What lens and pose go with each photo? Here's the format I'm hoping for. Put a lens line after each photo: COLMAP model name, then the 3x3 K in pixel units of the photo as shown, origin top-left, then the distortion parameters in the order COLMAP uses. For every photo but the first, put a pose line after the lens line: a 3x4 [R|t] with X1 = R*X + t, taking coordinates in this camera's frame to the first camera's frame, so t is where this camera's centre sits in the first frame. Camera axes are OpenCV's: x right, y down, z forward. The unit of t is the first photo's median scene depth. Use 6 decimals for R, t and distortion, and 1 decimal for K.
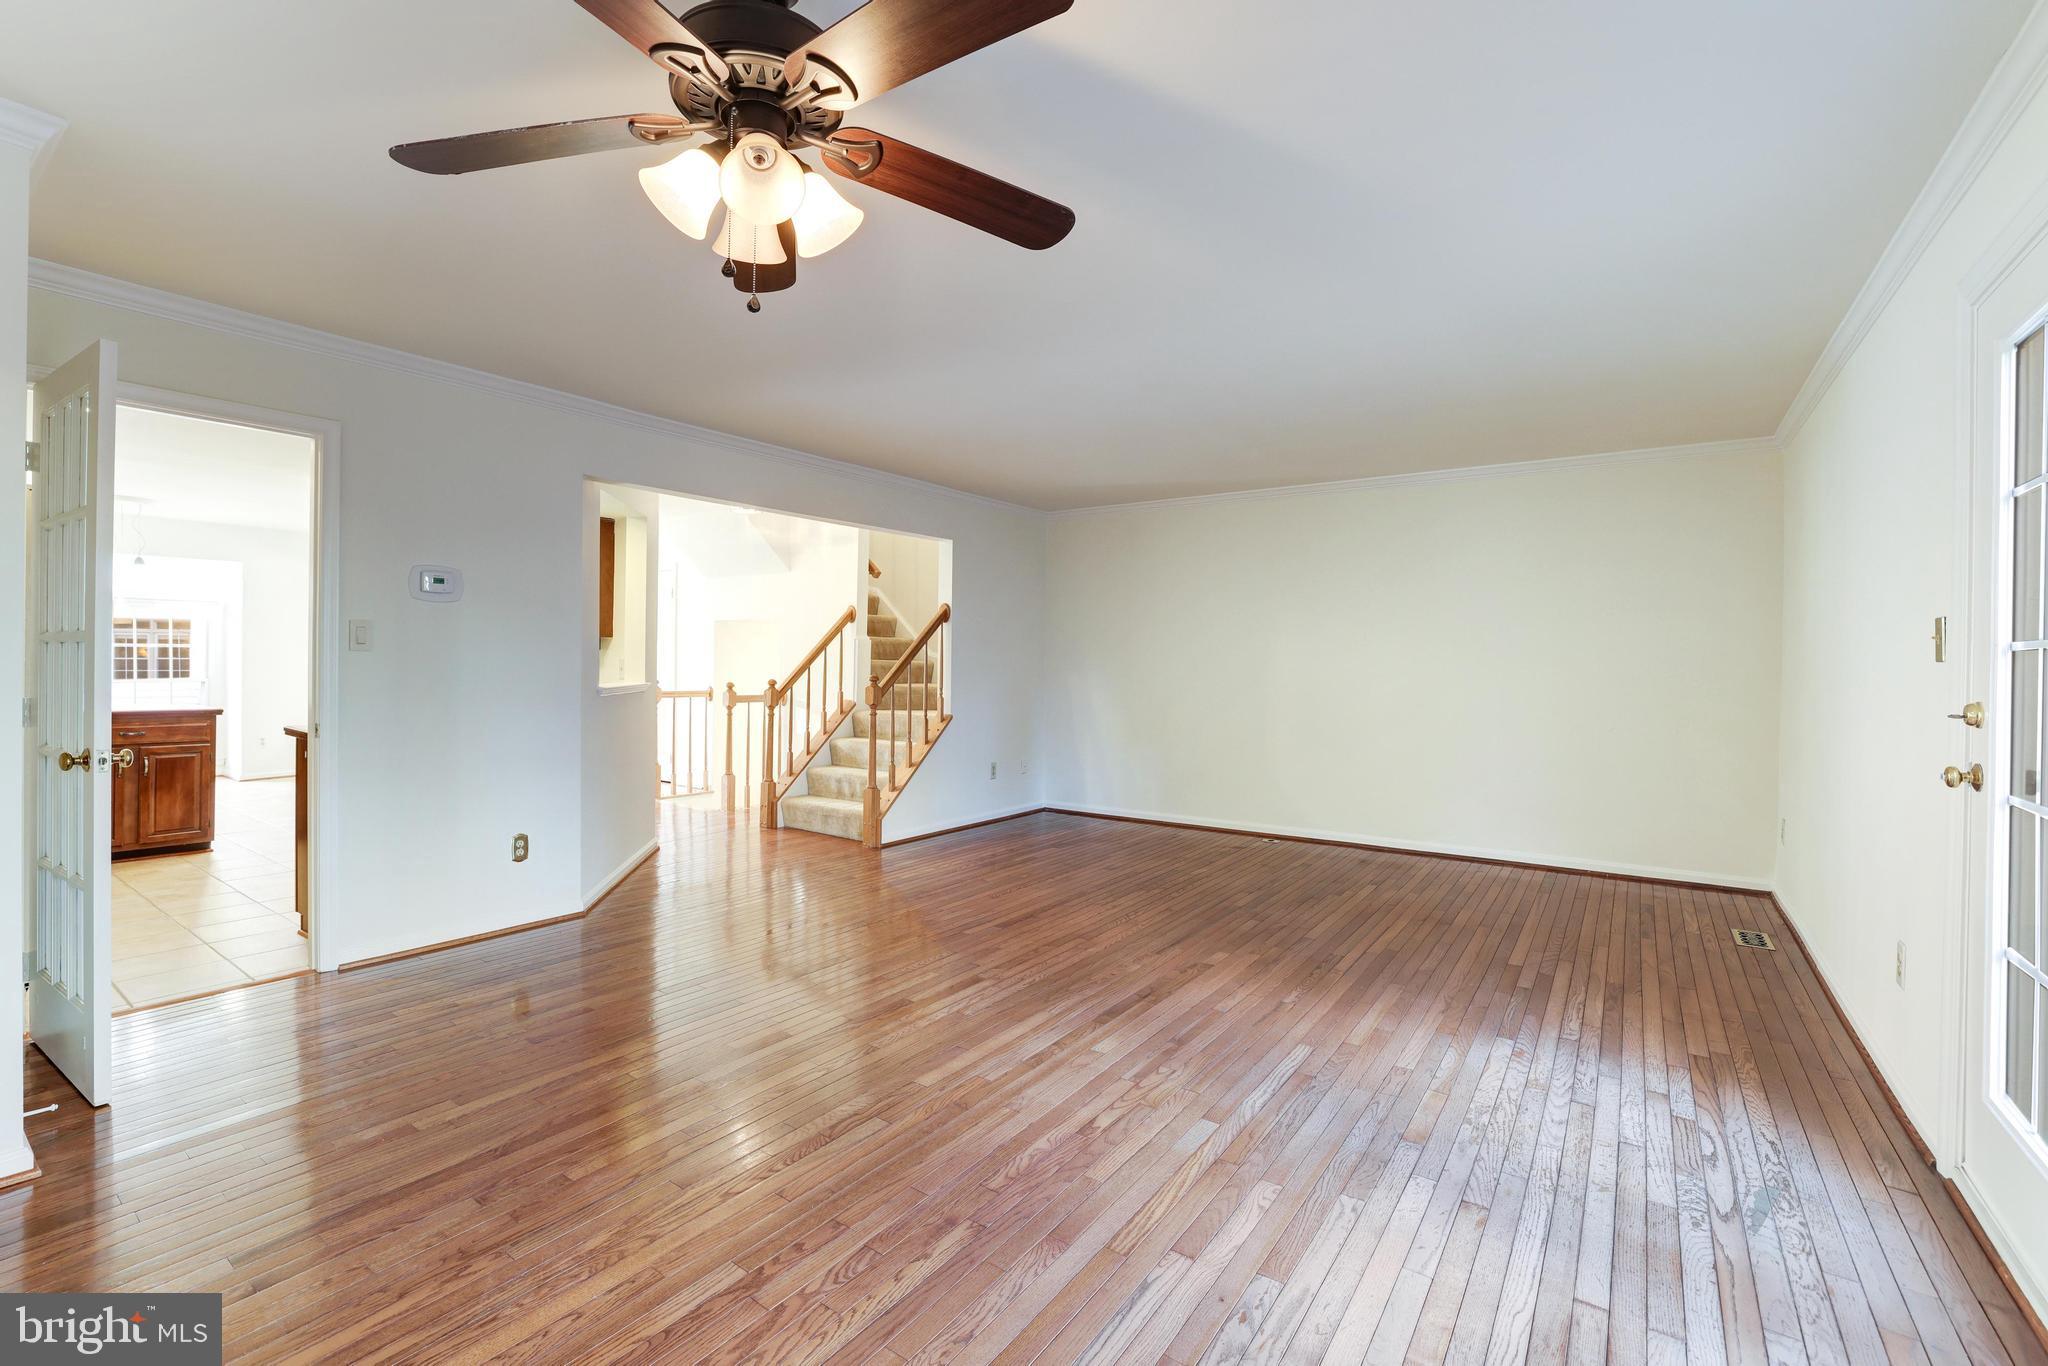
lens RADIAL K [[912.5, 0, 1024.0], [0, 912.5, 664.3], [0, 0, 1]] dist [-0.041464, 0.014704]
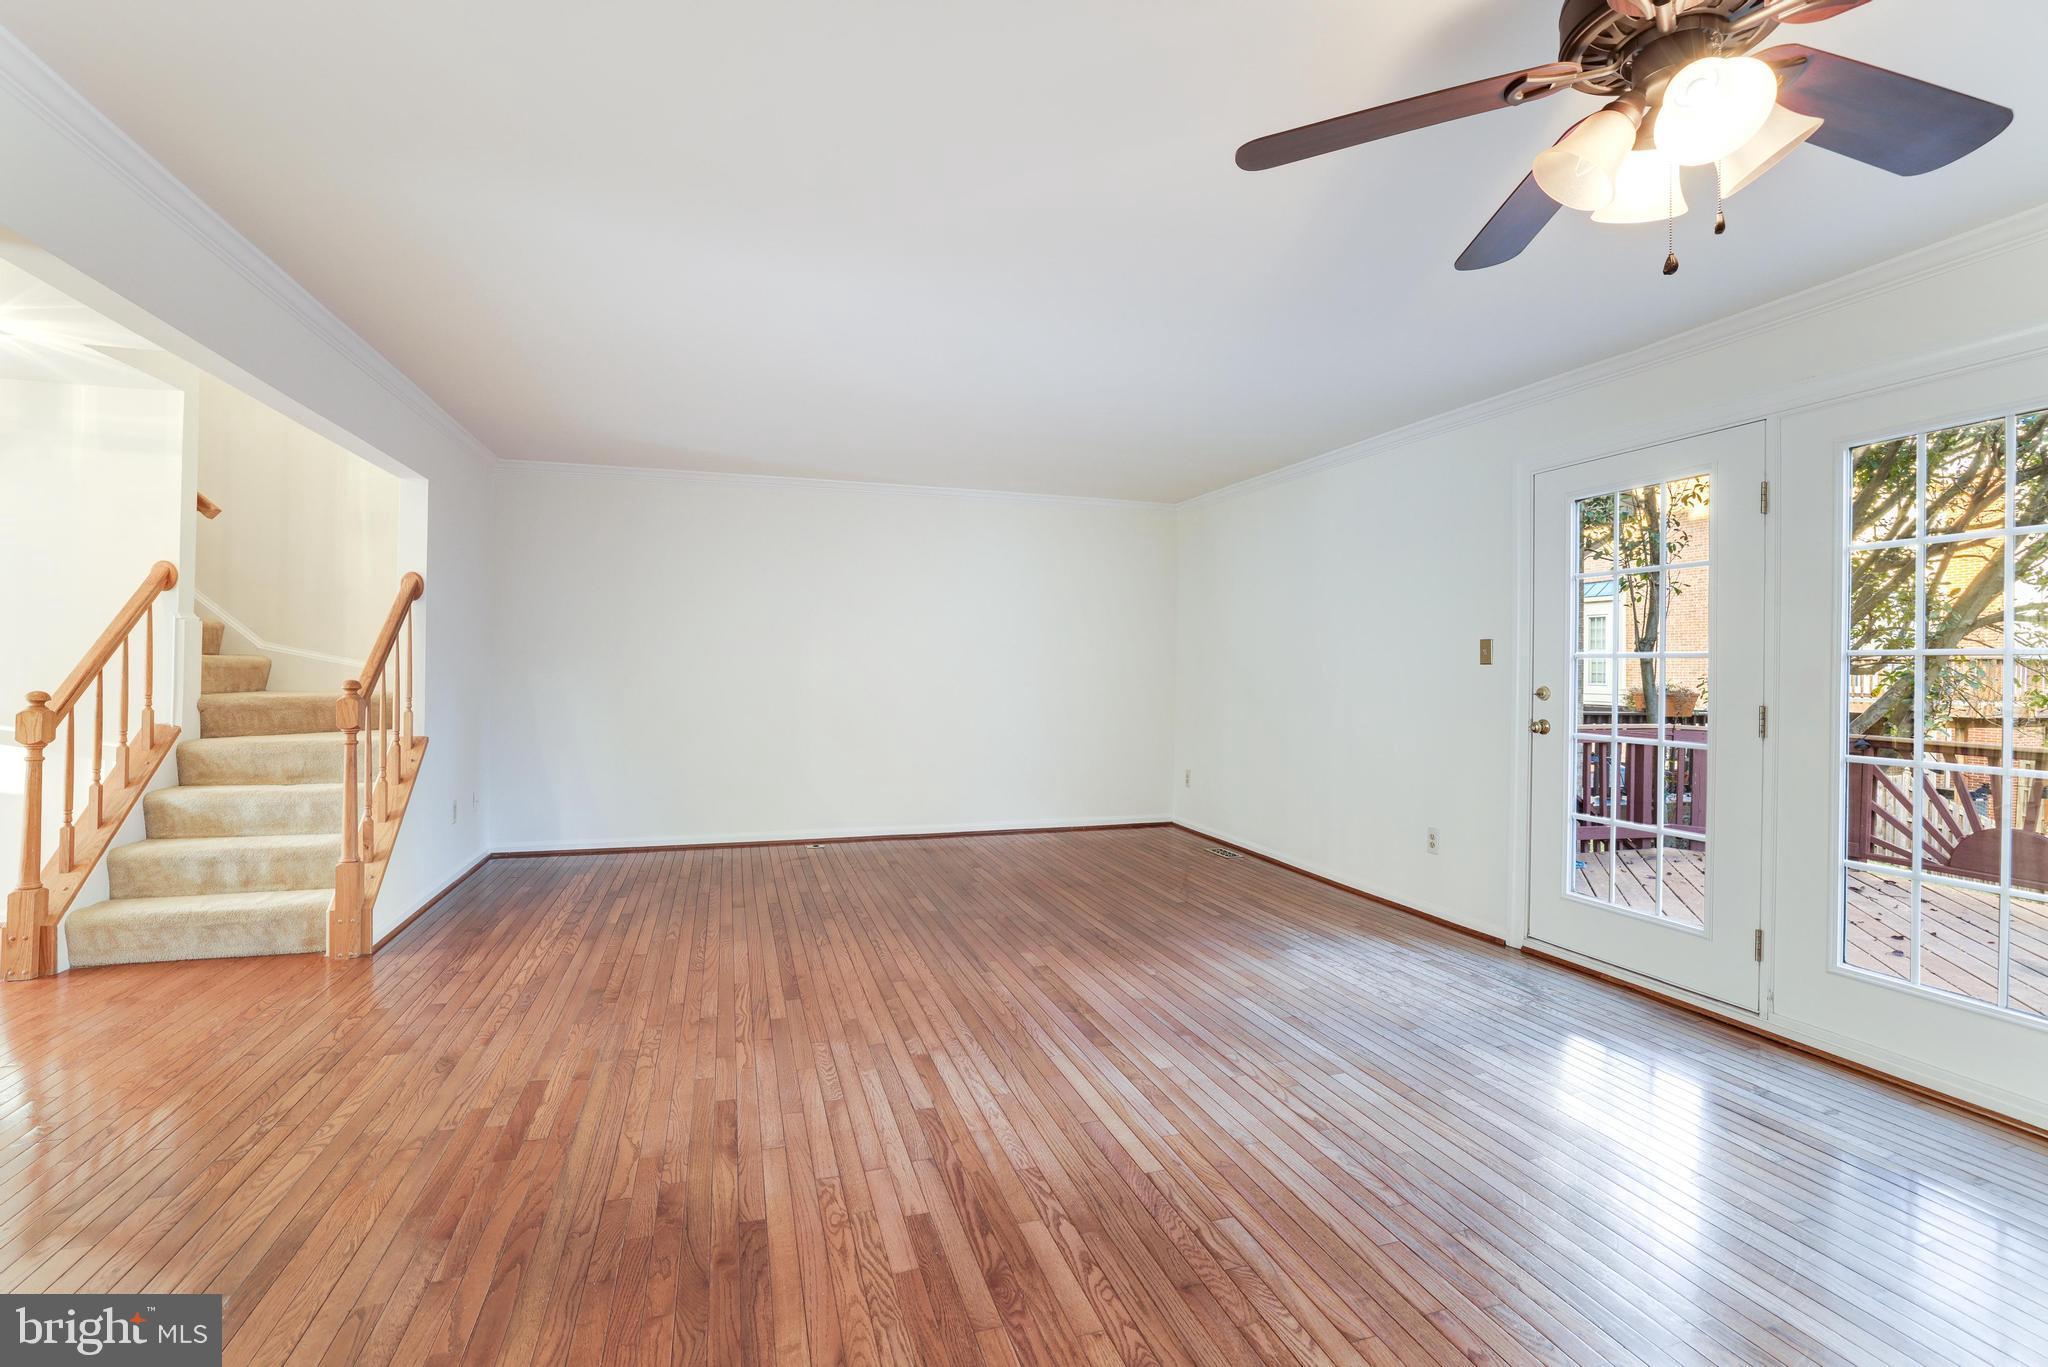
lens RADIAL K [[895.8, 0, 1026.0], [0, 895.8, 661.1], [0, 0, 1]] dist [-0.051669, 0.019933]
pose [[0.590476, 0.002623, 0.807051, -0.667309], [-0.003357, 0.999994, -0.000794, -0.003868], [-0.807048, -0.002240, 0.590481, 0.488405]]
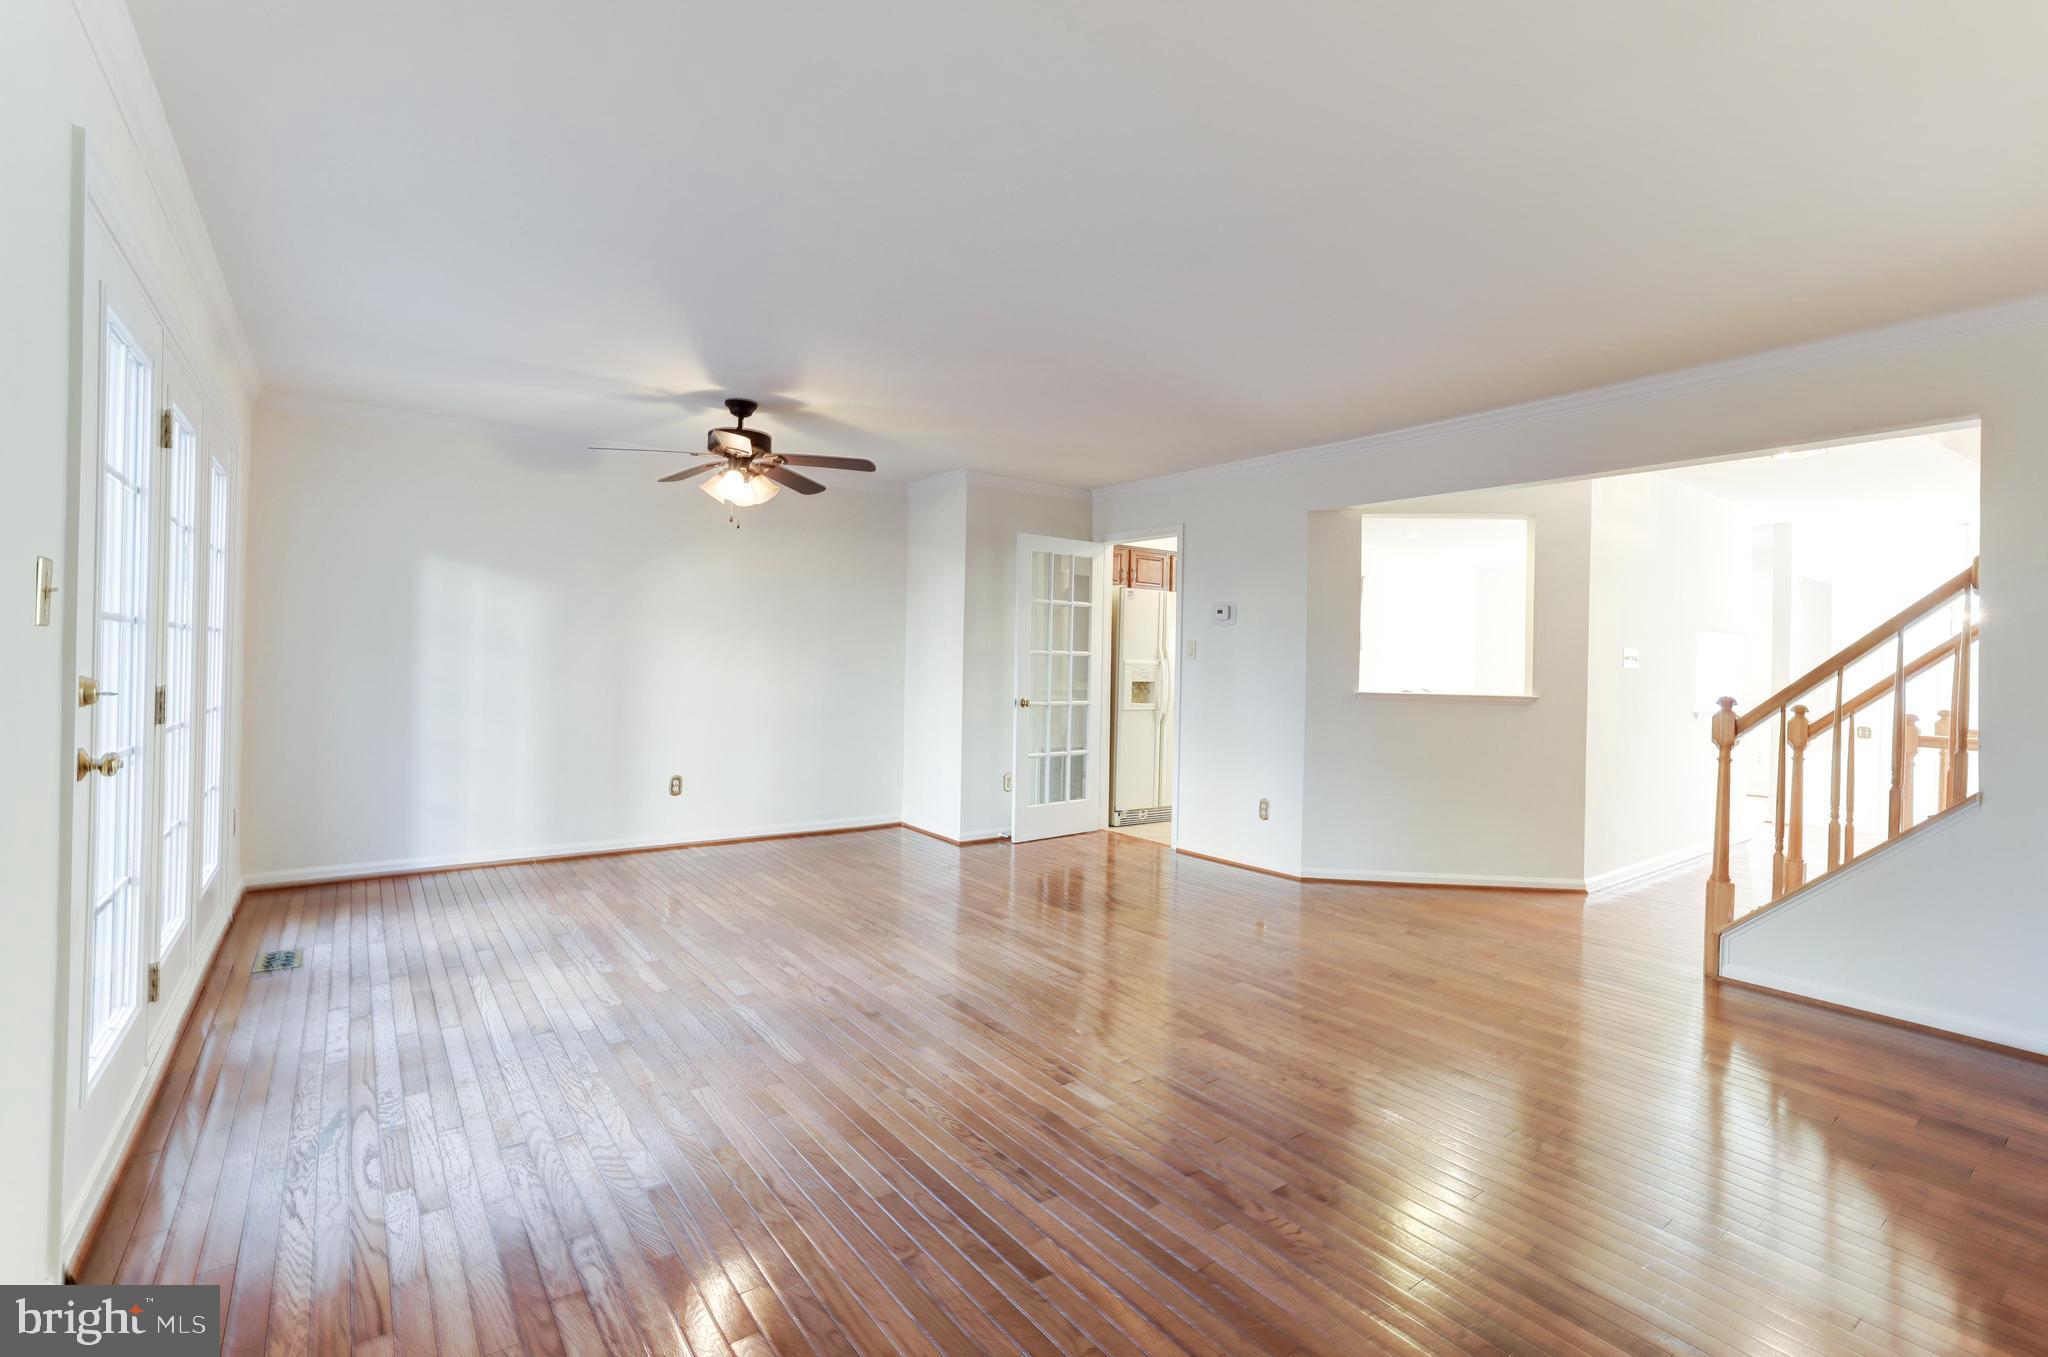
lens RADIAL K [[912.5, 0, 1024.0], [0, 912.5, 659.8], [0, 0, 1]] dist [-0.041464, 0.014704]
pose [[-0.320246, -0.019327, -0.947137, 0.991298], [-0.024244, 0.999632, -0.012201, 0.013015], [0.947024, 0.019055, -0.320596, 1.327772]]
